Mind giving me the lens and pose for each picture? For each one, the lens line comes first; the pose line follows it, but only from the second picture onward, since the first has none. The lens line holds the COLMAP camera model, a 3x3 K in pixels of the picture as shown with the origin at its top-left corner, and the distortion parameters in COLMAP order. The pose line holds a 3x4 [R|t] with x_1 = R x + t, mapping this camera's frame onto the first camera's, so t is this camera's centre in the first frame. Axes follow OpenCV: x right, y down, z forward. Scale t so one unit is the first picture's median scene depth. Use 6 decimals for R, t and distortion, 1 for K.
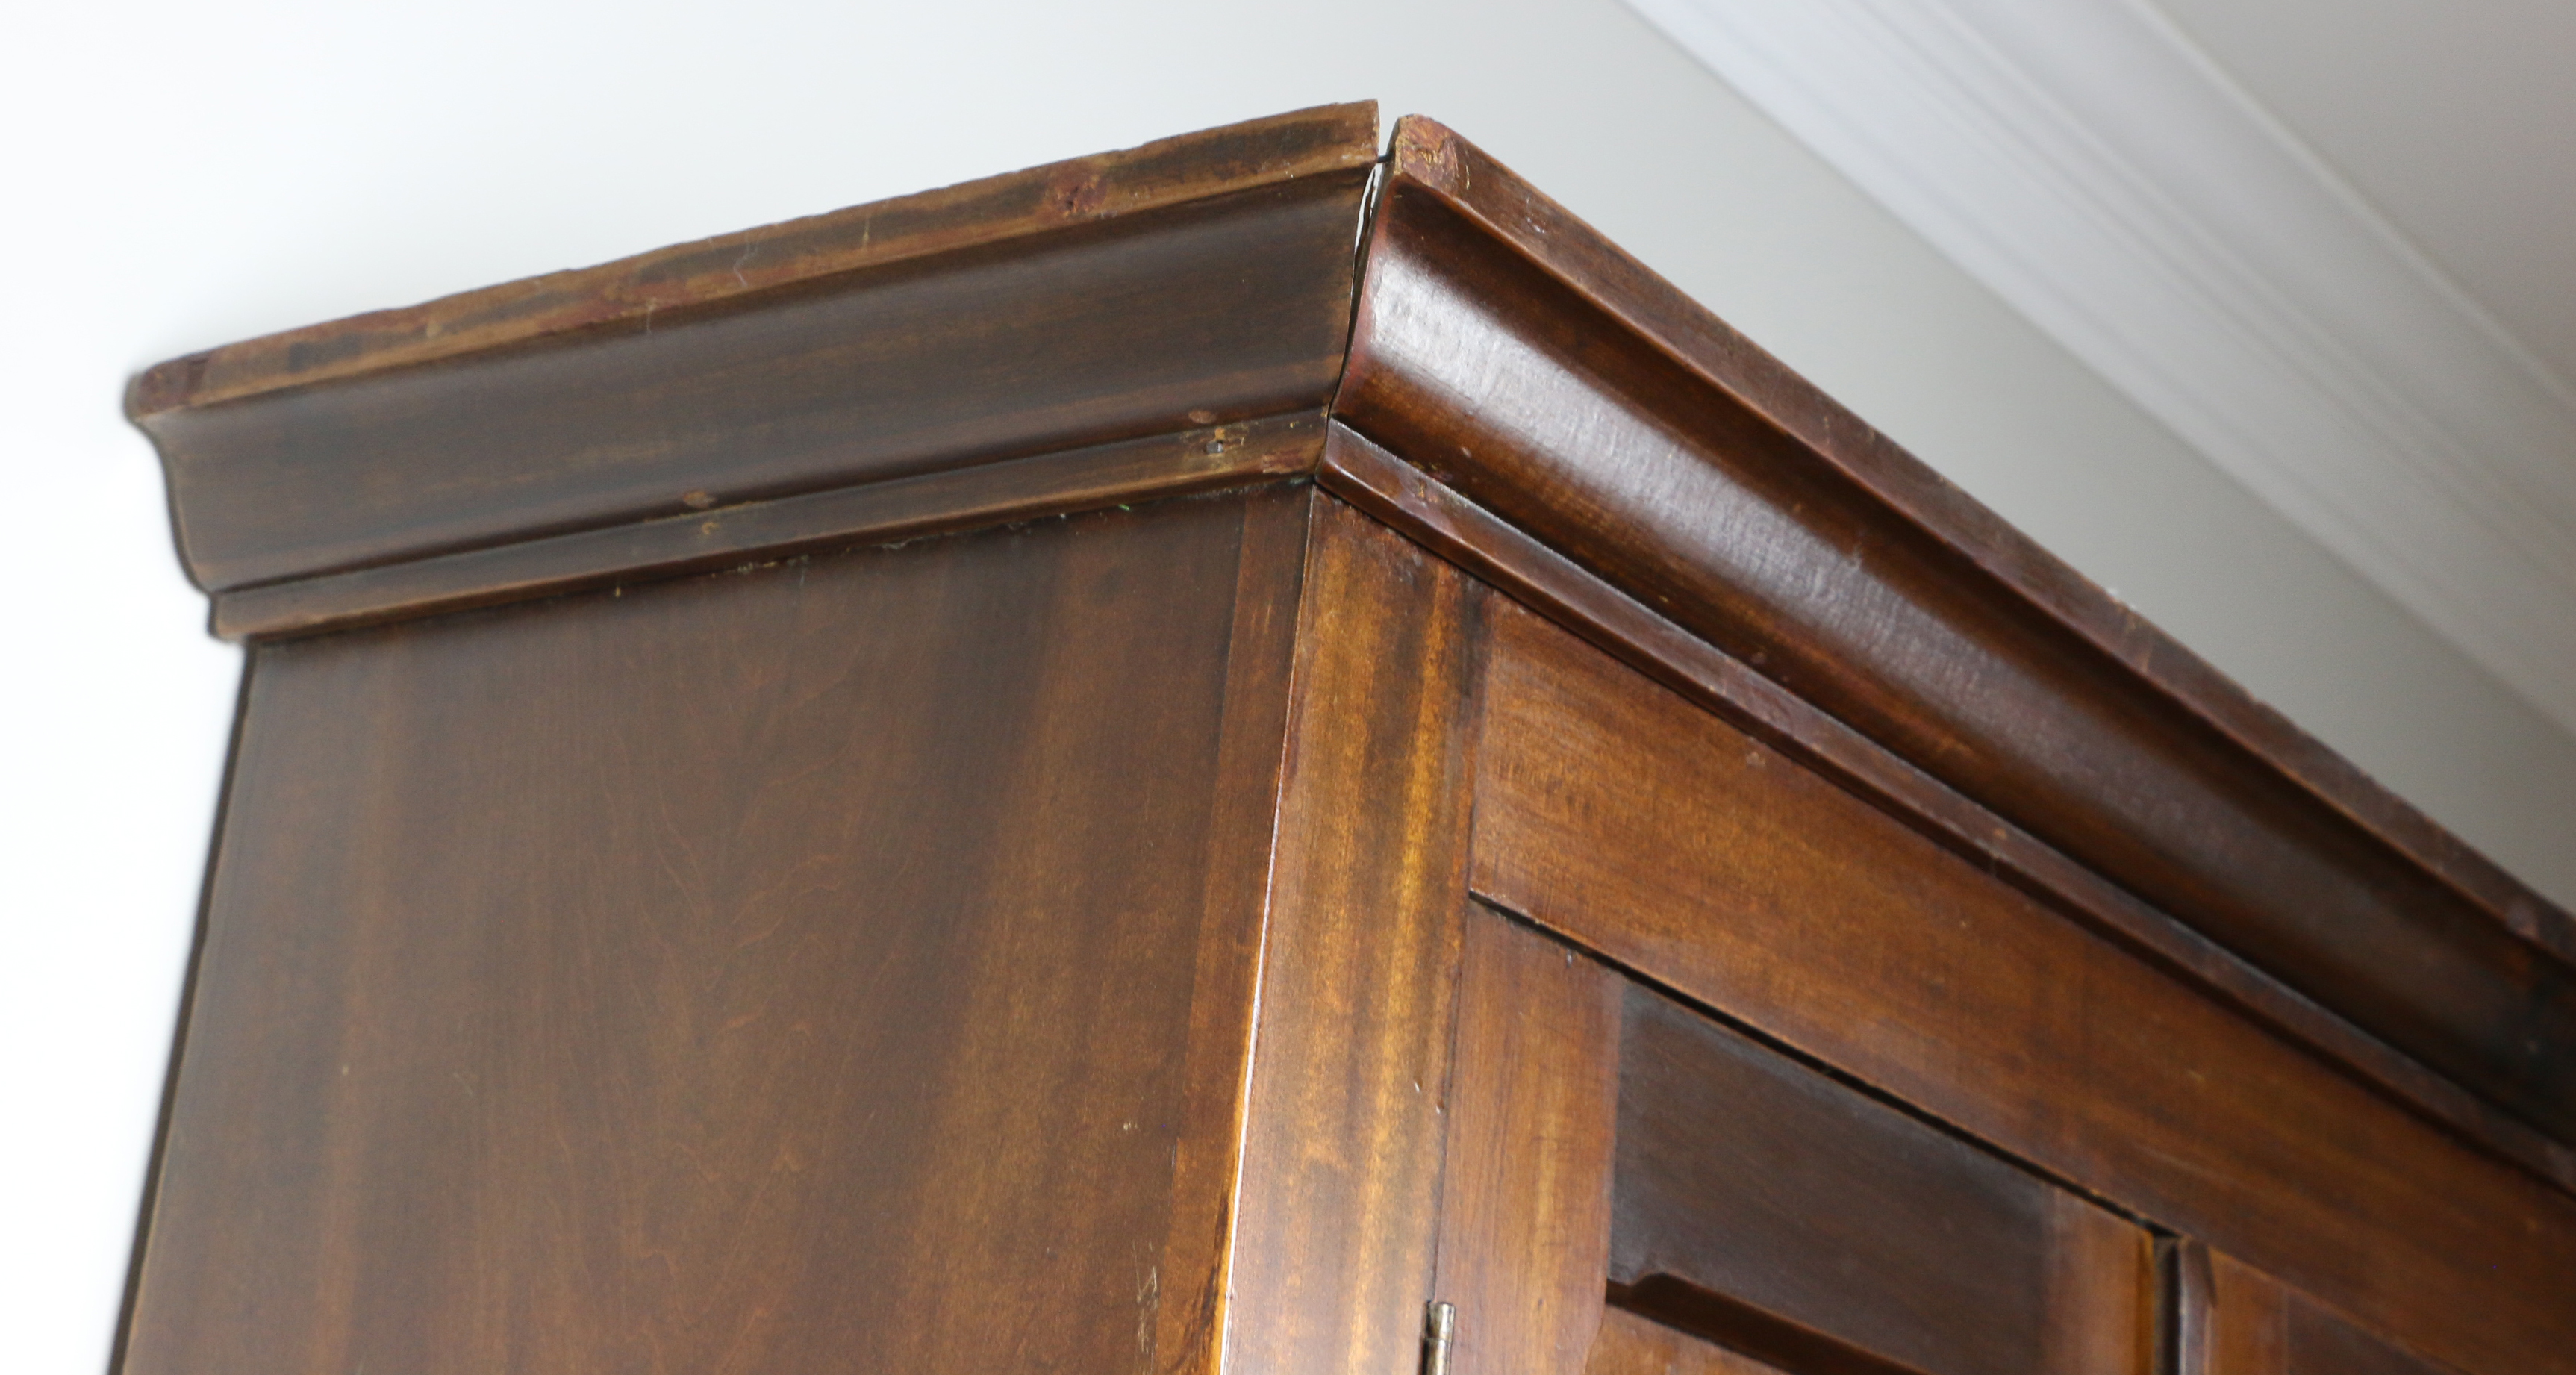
lens RADIAL K [[4352.6, 0, 1288.0], [0, 4352.6, 687.5], [0, 0, 1]] dist [0.193902, 0.059976]
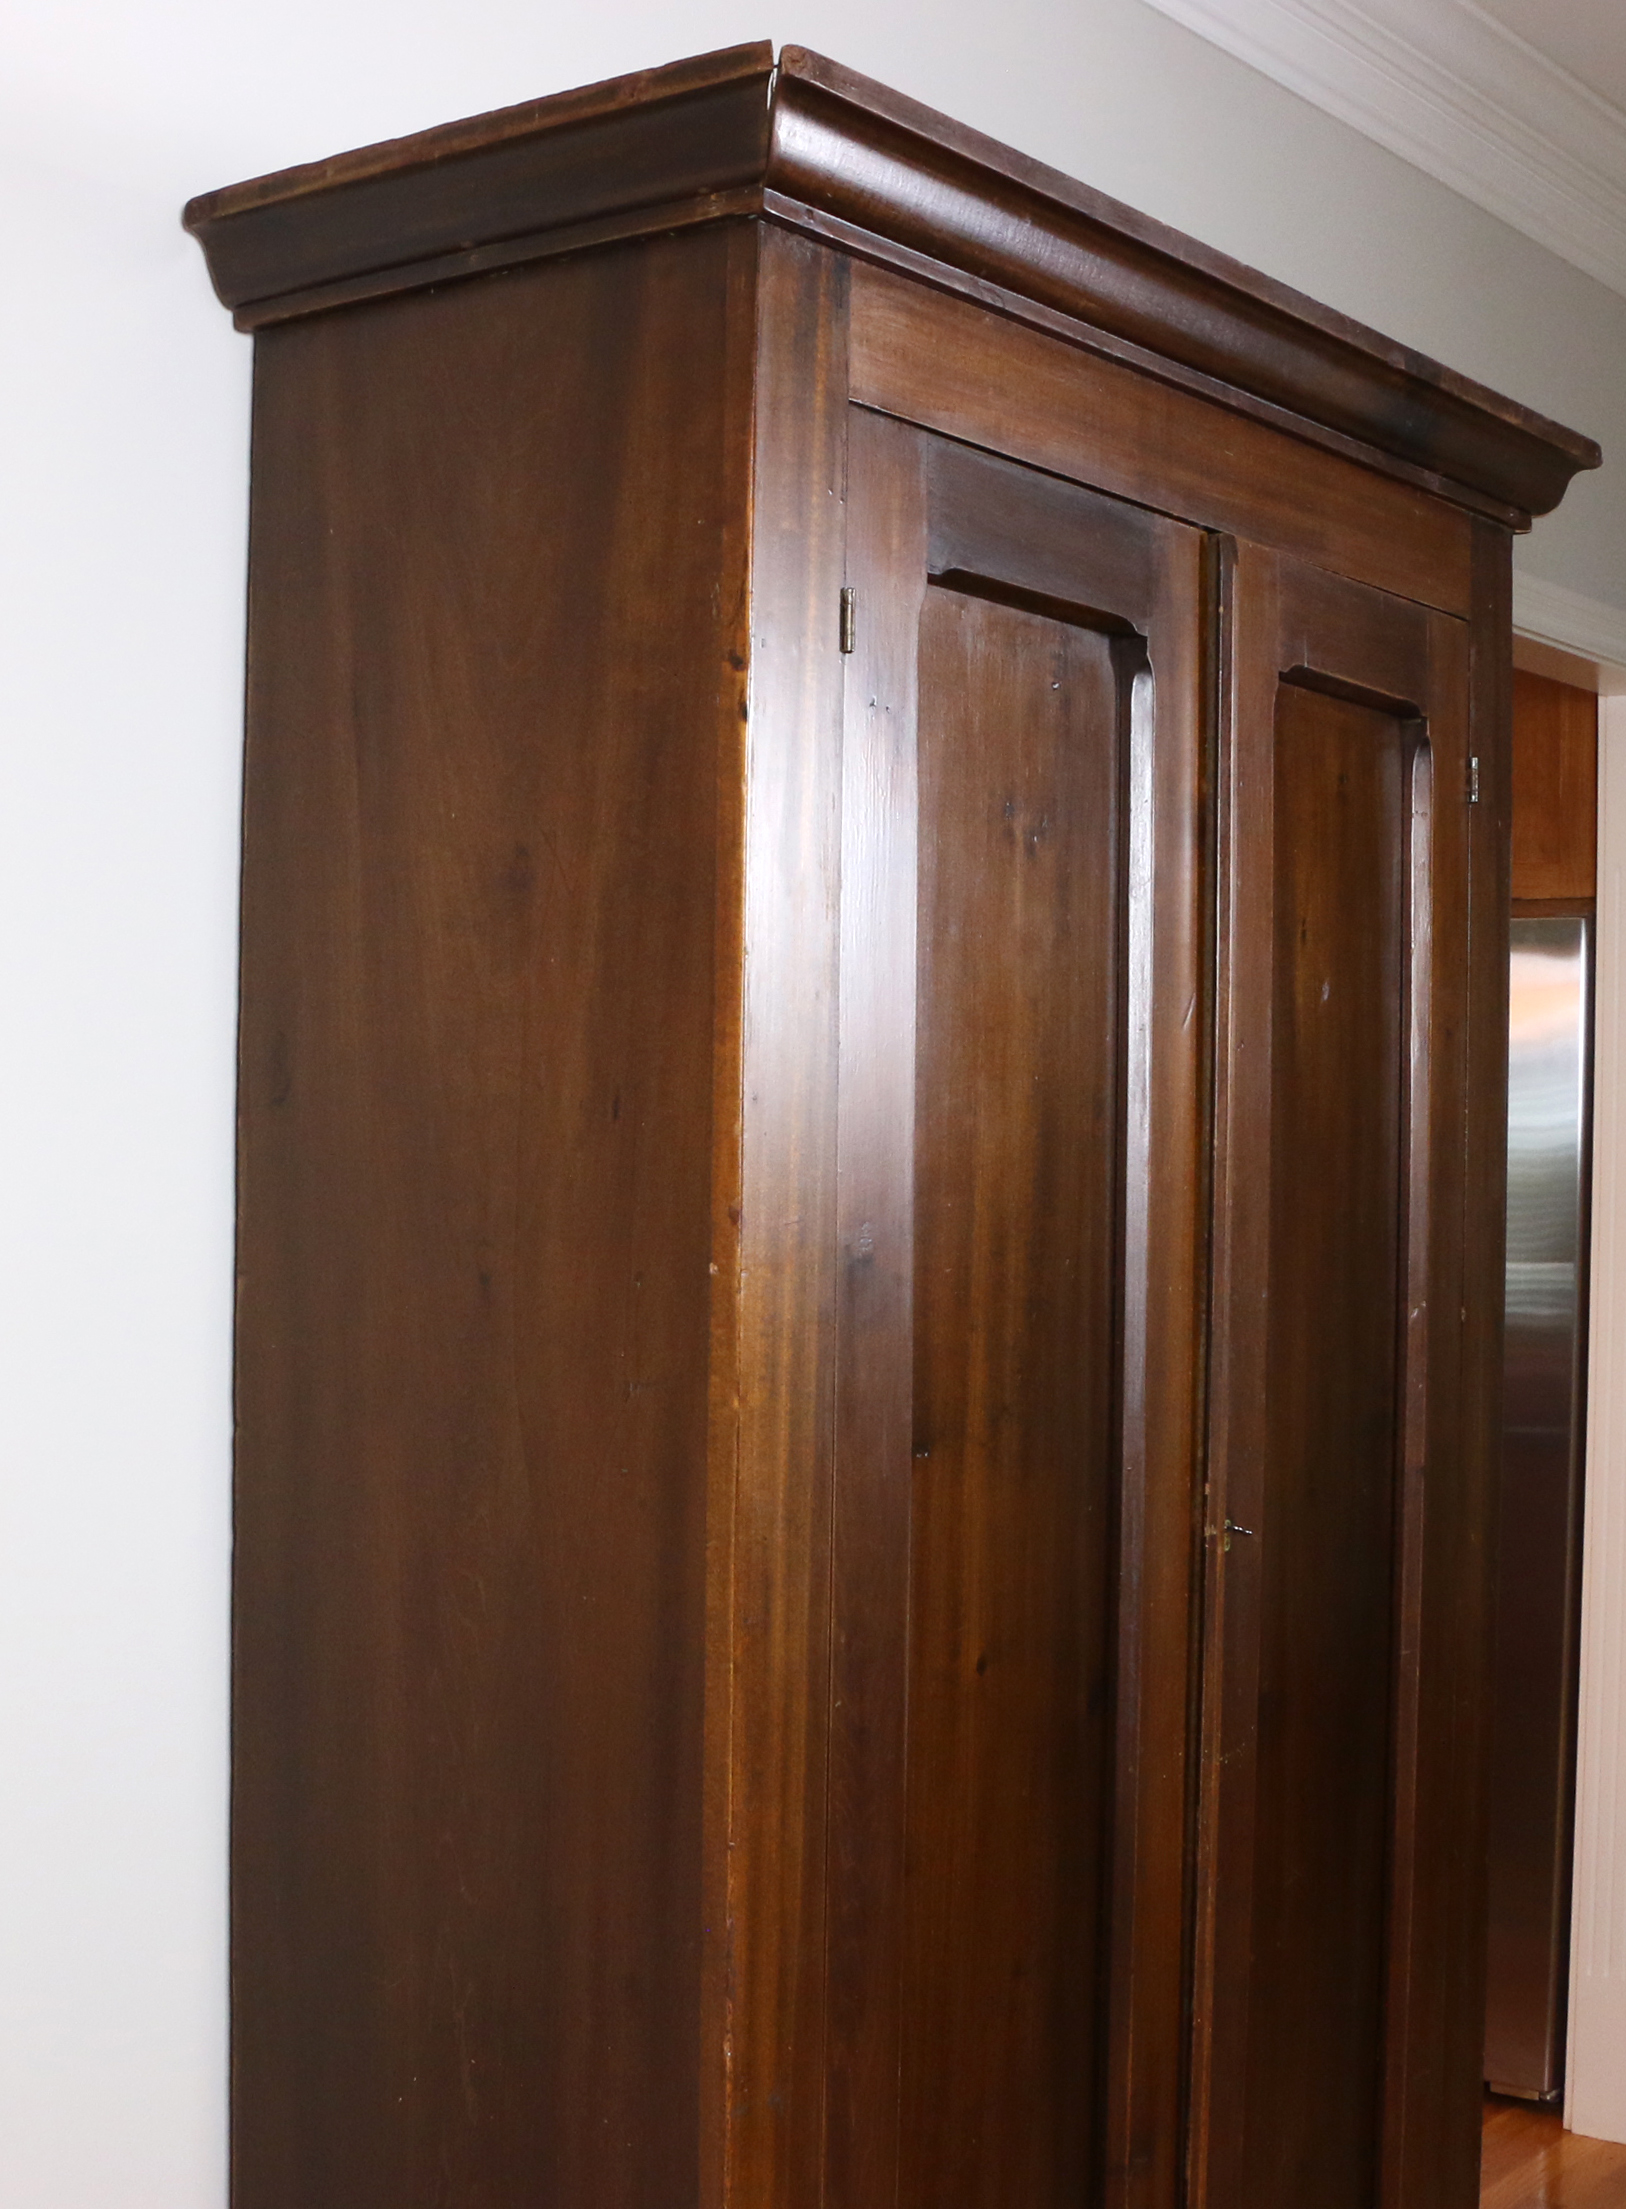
lens RADIAL K [[3195.2, 0, 813.0], [0, 3195.2, 1104.5], [0, 0, 1]] dist [-0.233200, 0.025278]
pose [[0.996104, -0.085548, -0.021393, 0.026285], [0.088125, 0.956932, 0.276613, -0.050337], [-0.003192, -0.277421, 0.960743, -0.560126]]
